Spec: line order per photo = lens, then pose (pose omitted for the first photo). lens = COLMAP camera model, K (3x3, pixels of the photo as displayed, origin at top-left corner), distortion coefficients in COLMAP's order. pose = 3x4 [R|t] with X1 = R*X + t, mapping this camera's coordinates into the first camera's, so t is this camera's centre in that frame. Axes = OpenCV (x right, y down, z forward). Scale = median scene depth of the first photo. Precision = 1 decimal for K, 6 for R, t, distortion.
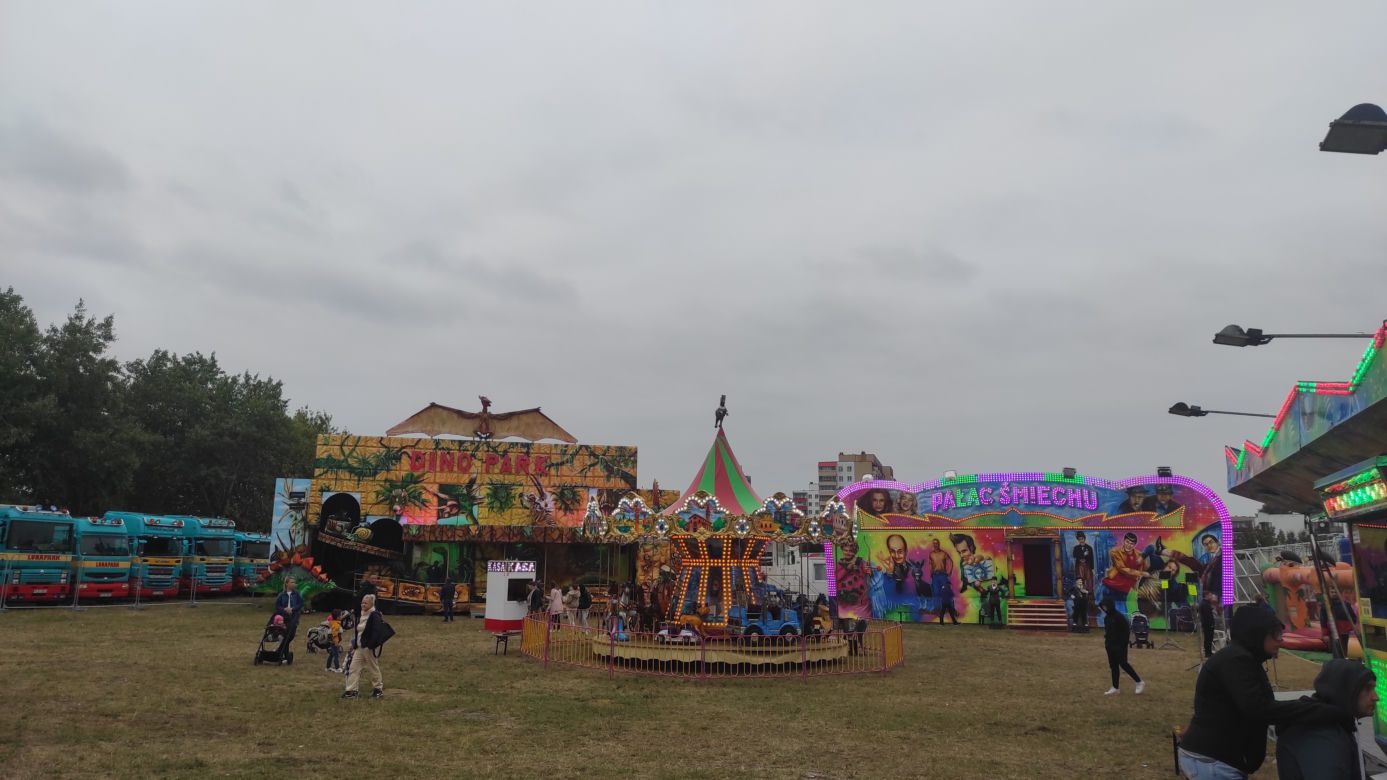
lens RADIAL K [[1015.7, 0, 693.5], [0, 1015.7, 390.0], [0, 0, 1]] dist [0.085983, -0.079688]
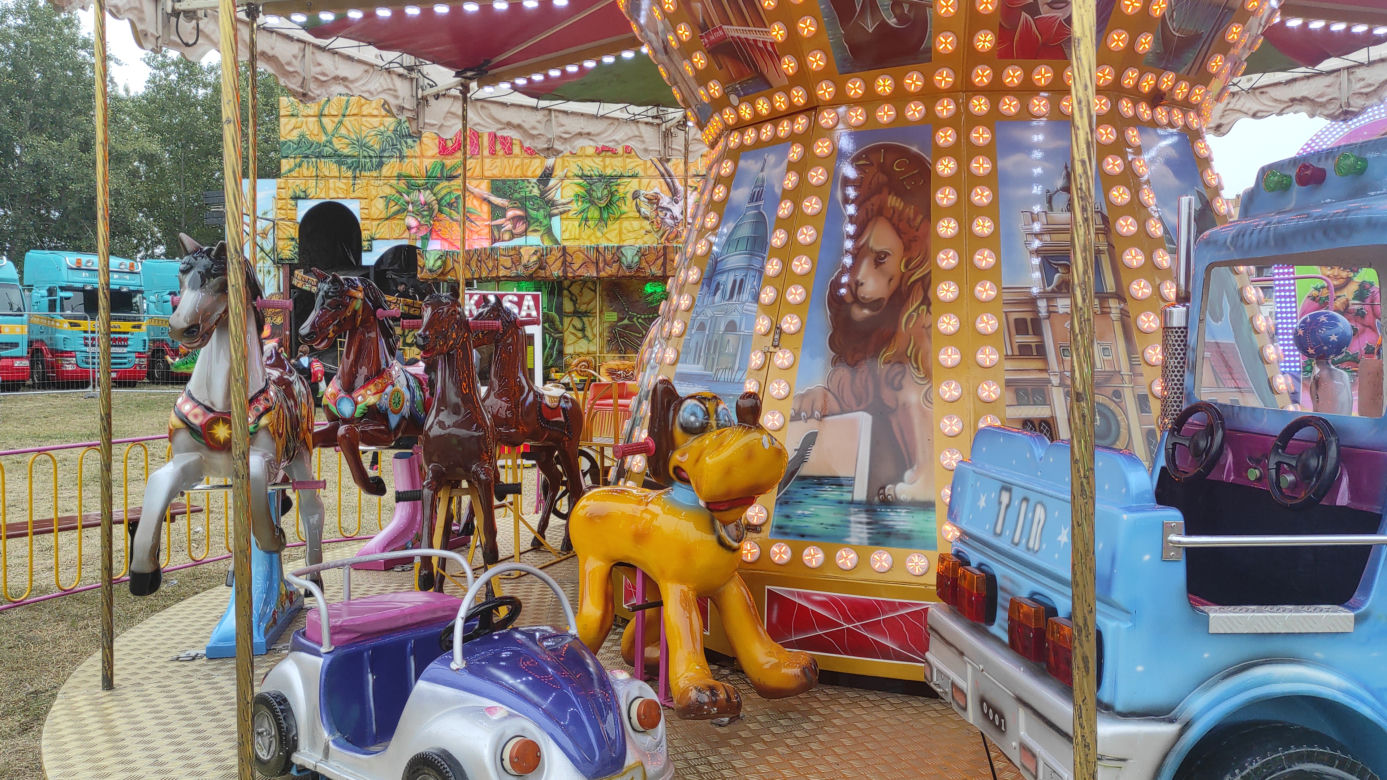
lens RADIAL K [[1086.5, 0, 714.7], [0, 1086.5, 387.4], [0, 0, 1]] dist [0.046086, -0.000726]
pose [[0.964751, -0.007123, -0.263068, 0.020339], [0.060091, 0.979187, 0.193859, 0.095637], [0.256212, -0.202833, 0.945100, 0.458453]]
